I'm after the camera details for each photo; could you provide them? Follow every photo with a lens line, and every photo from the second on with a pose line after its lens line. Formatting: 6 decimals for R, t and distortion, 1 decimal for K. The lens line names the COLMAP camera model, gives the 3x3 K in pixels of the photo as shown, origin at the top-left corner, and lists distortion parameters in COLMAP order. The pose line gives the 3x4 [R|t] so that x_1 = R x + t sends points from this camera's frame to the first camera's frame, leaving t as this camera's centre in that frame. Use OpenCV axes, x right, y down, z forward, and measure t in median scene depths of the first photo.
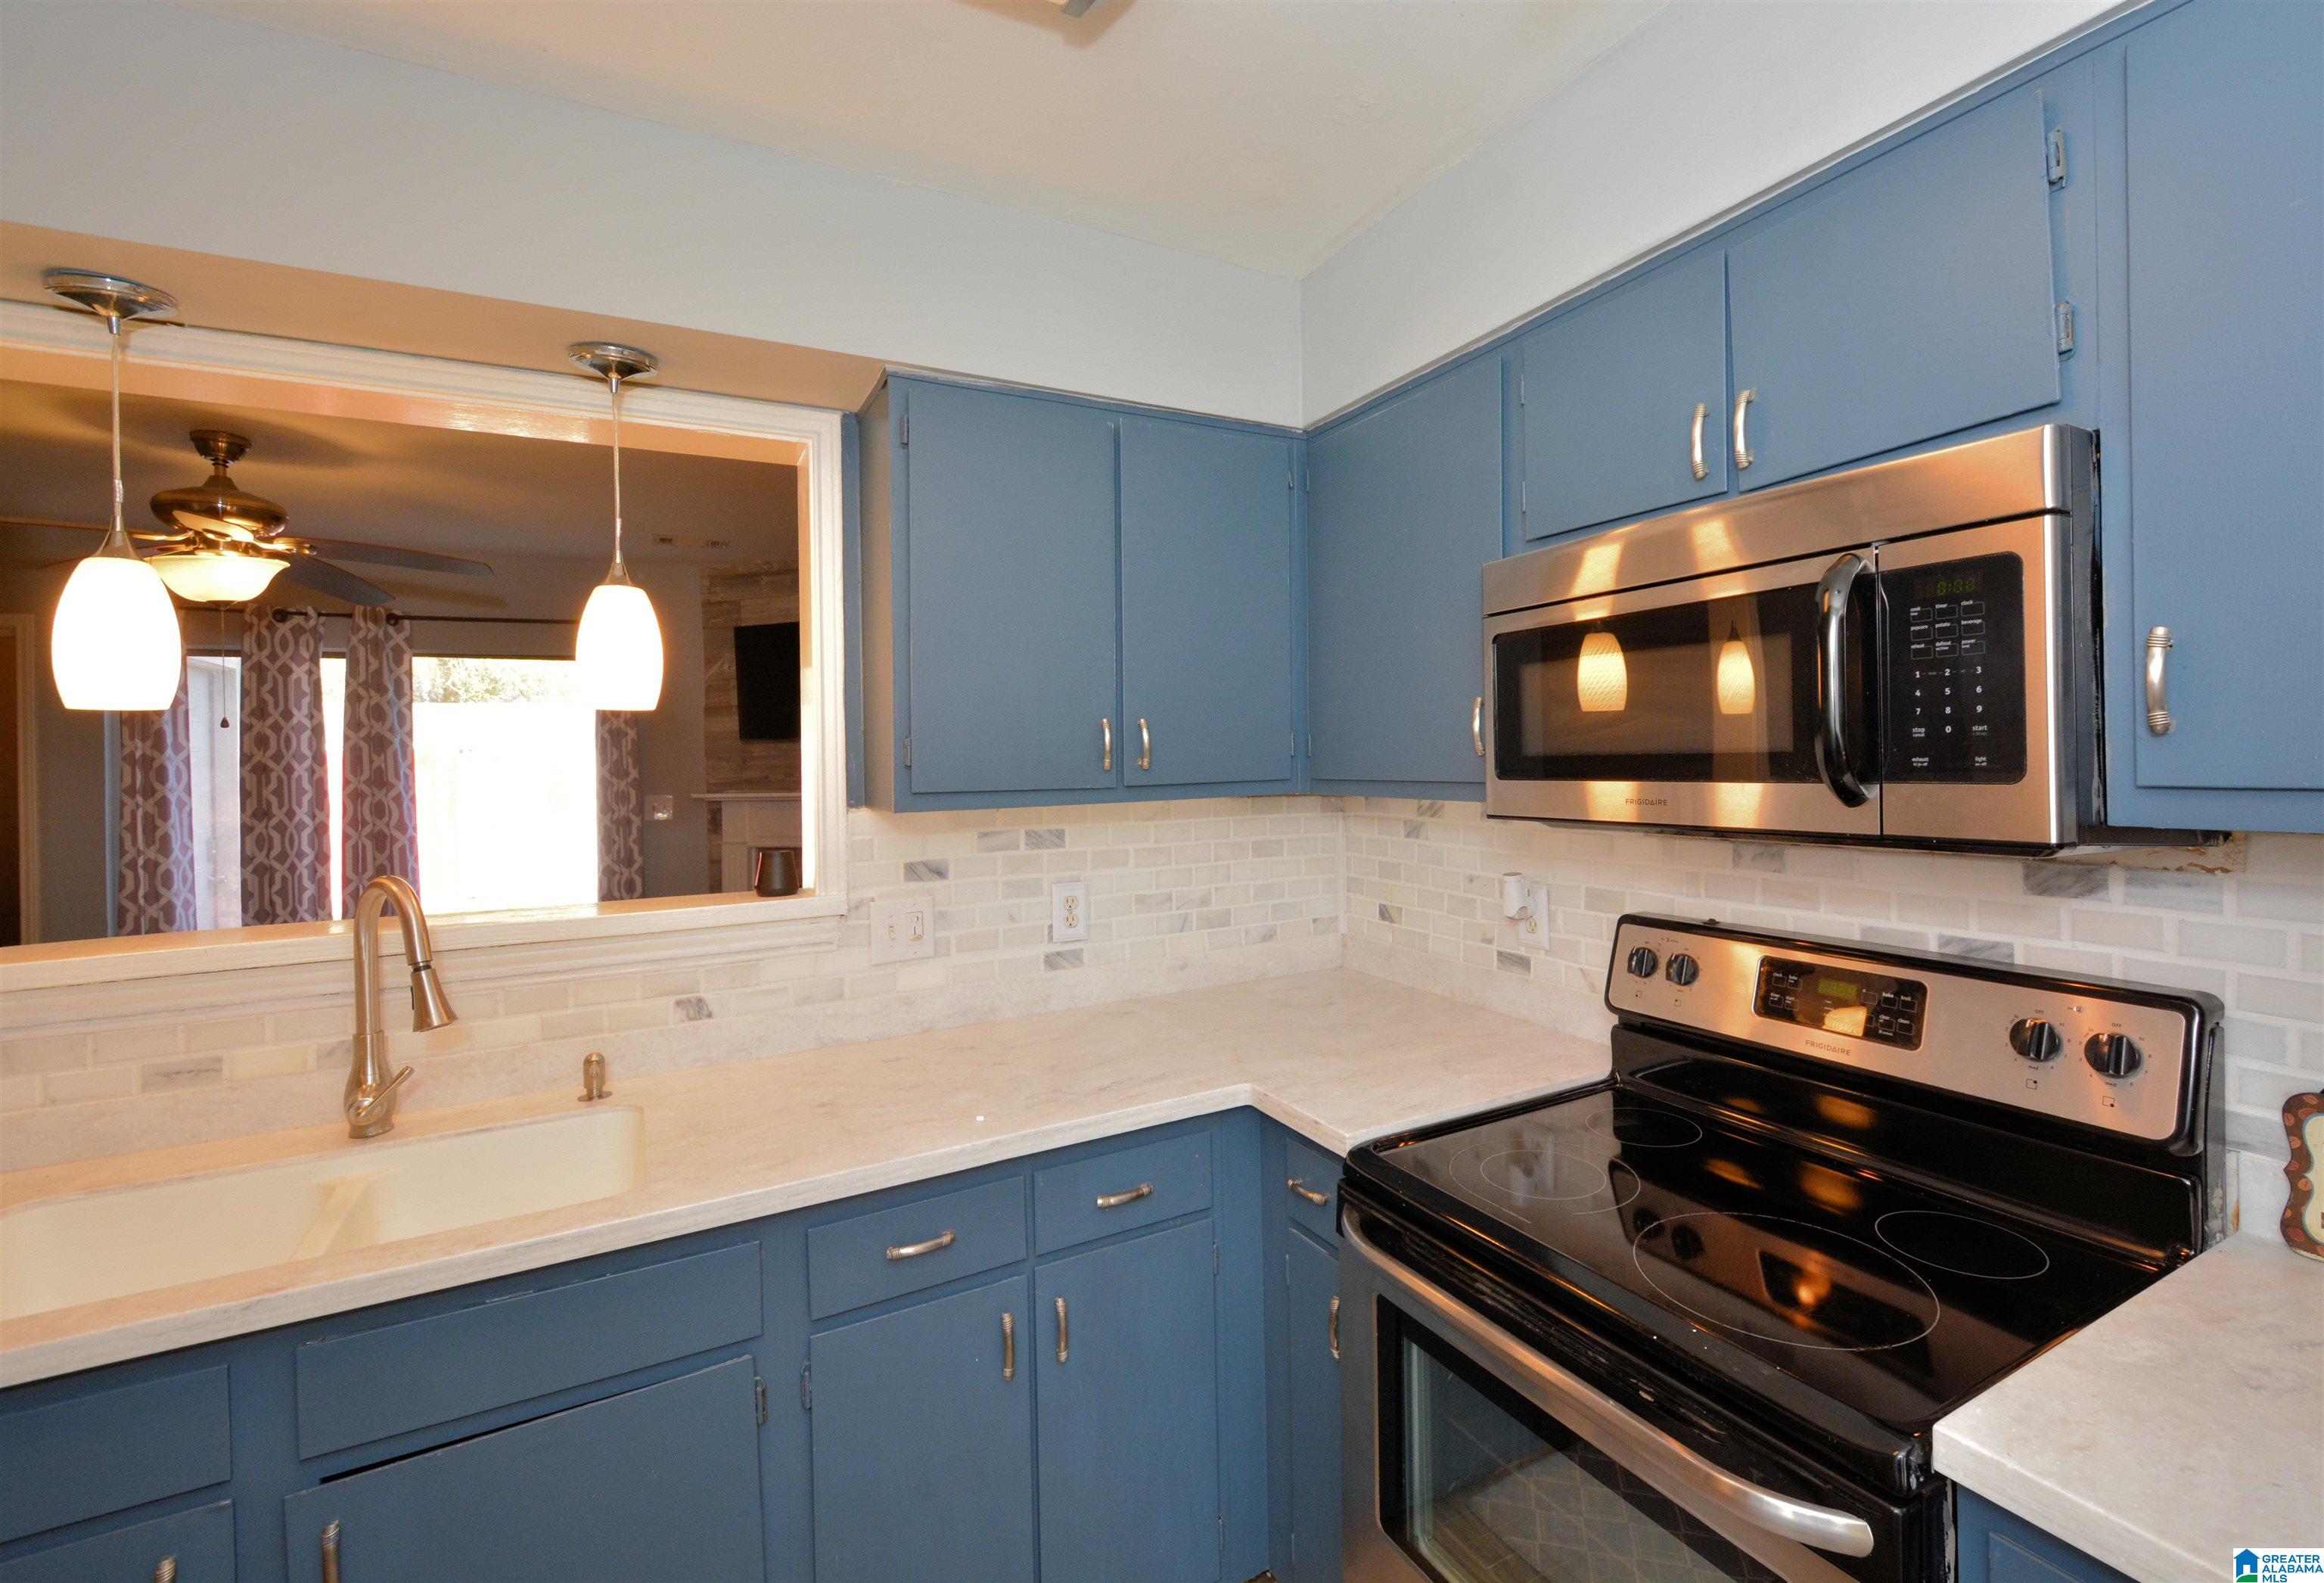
lens RADIAL K [[1031.5, 0, 1194.6], [0, 1031.5, 779.8], [0, 0, 1]] dist [-0.011657, -0.001360]
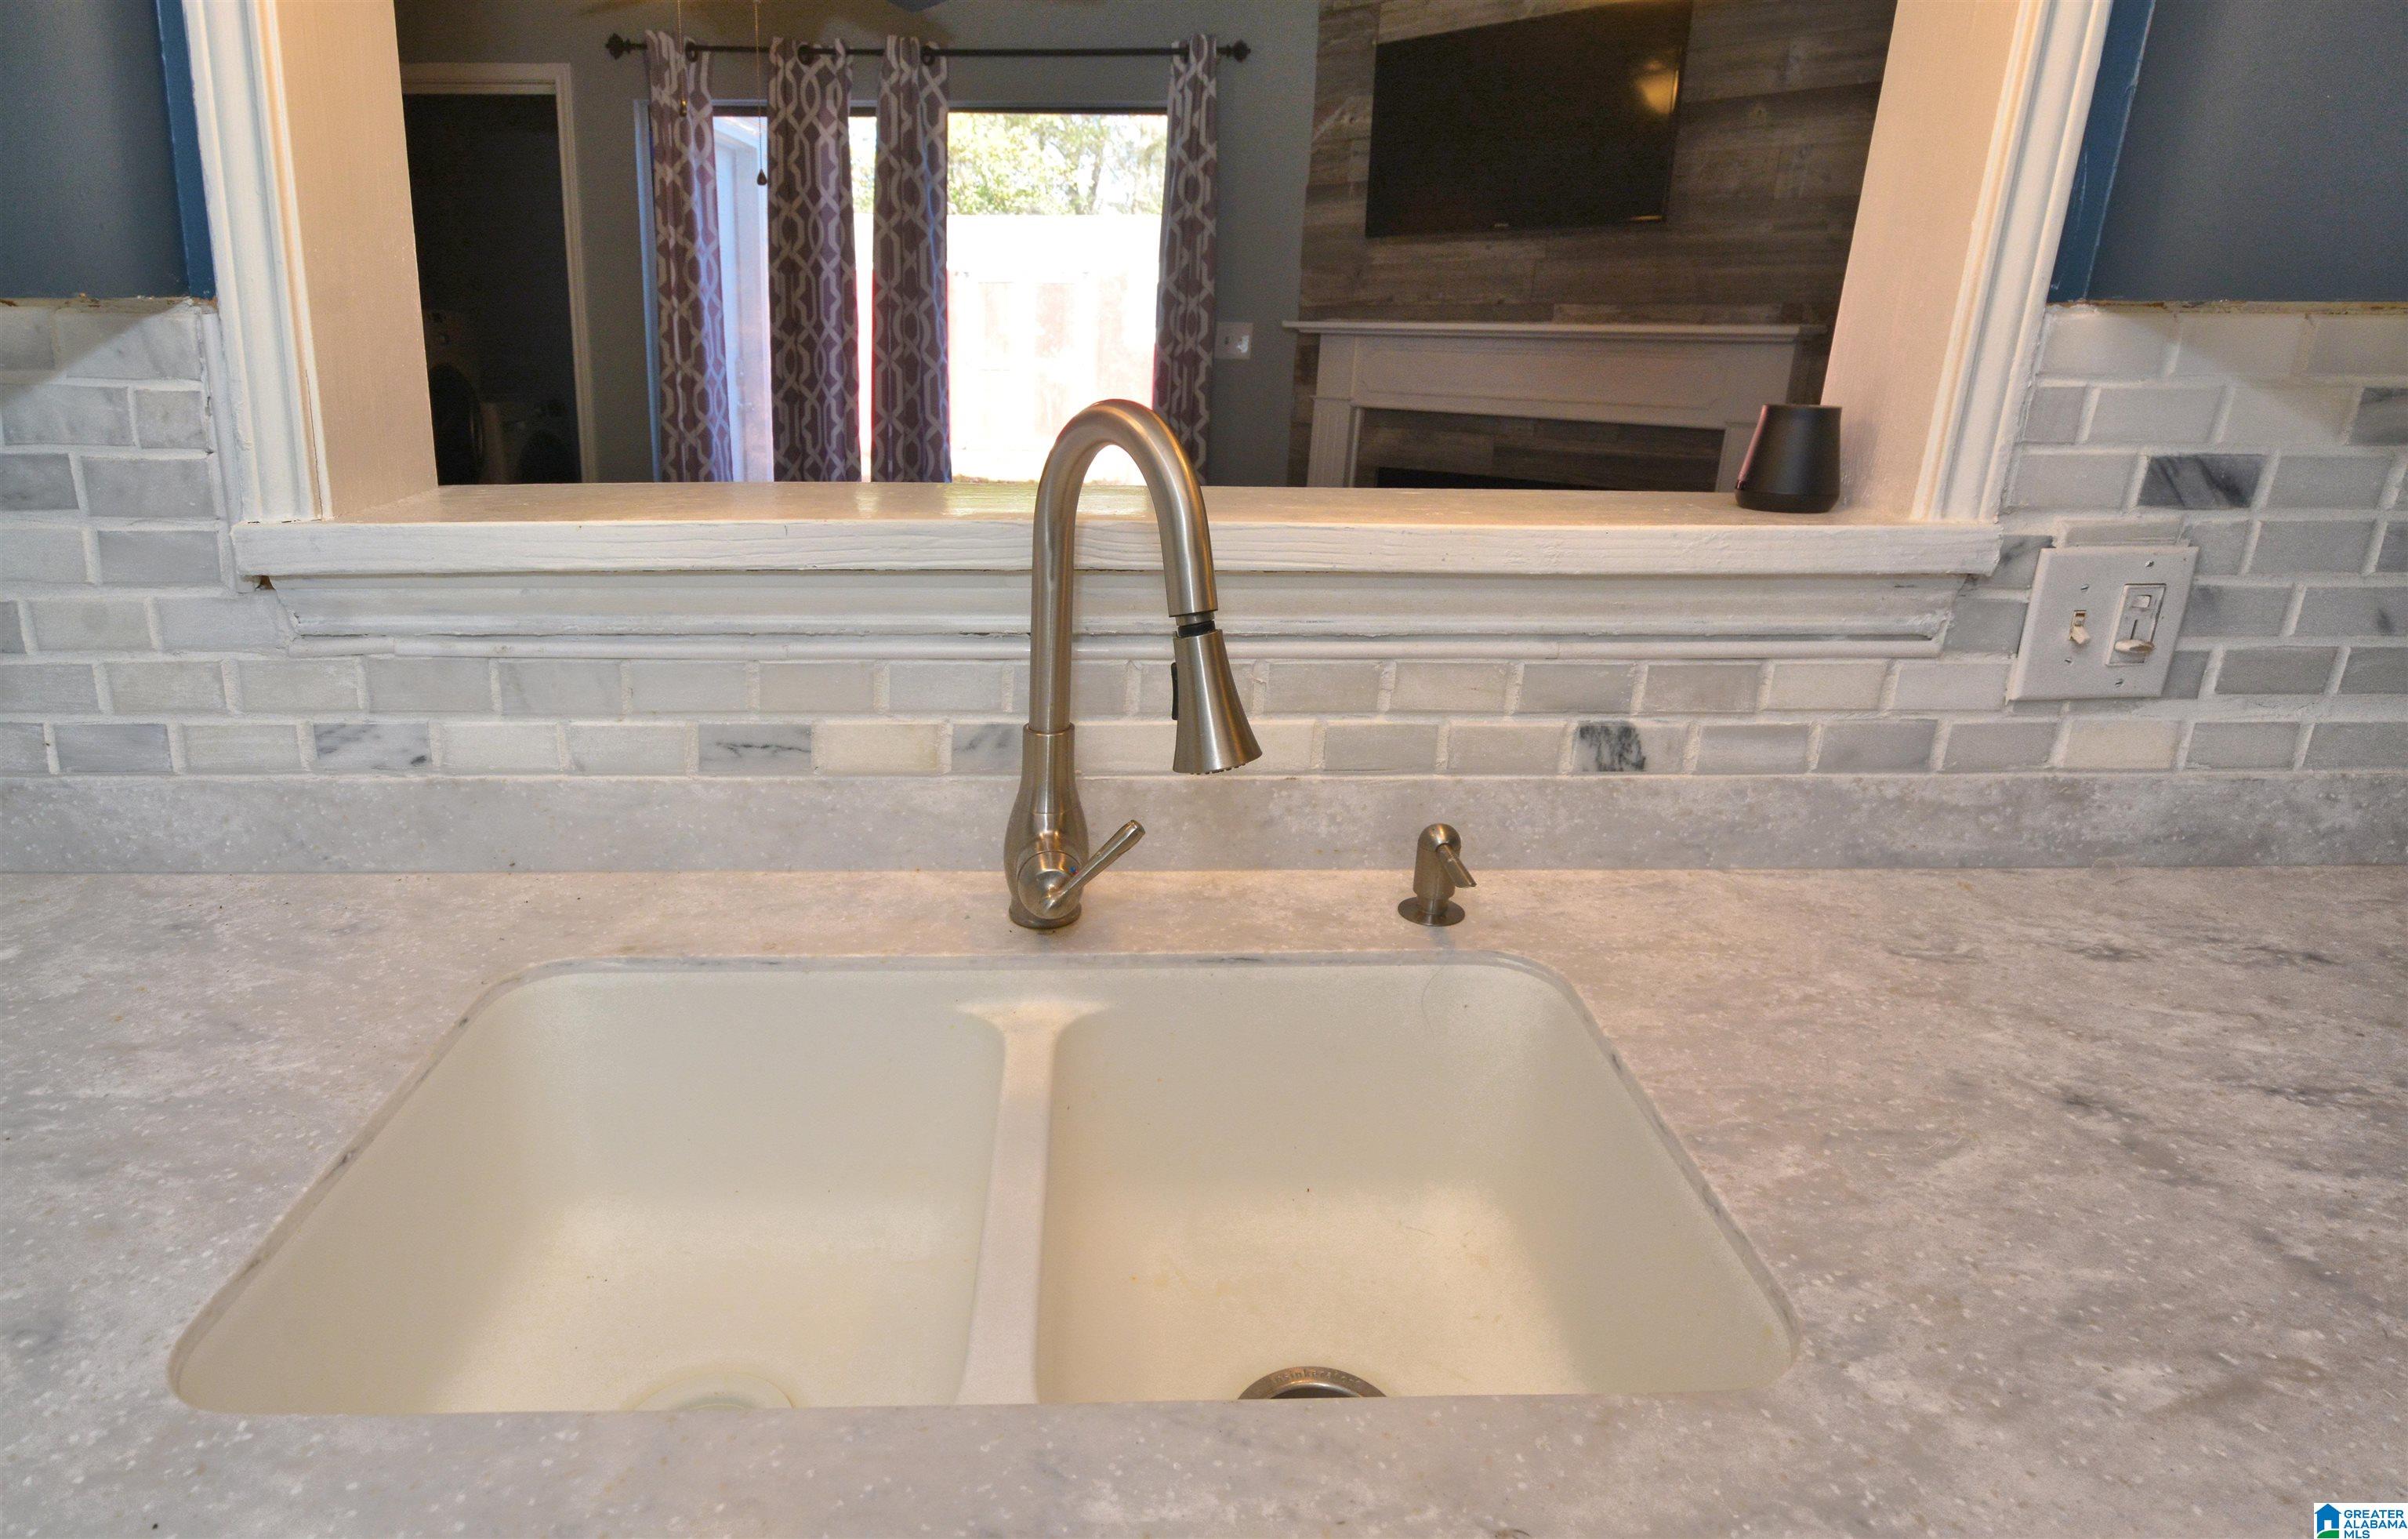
lens RADIAL K [[1319.3, 0, 1091.5], [0, 1319.3, 643.7], [0, 0, 1]] dist [-0.000937, 0.000219]
pose [[0.874464, 0.145882, -0.462634, -0.205998], [-0.037875, 0.971330, 0.234698, 0.025149], [0.483609, -0.187713, 0.854919, 0.195954]]
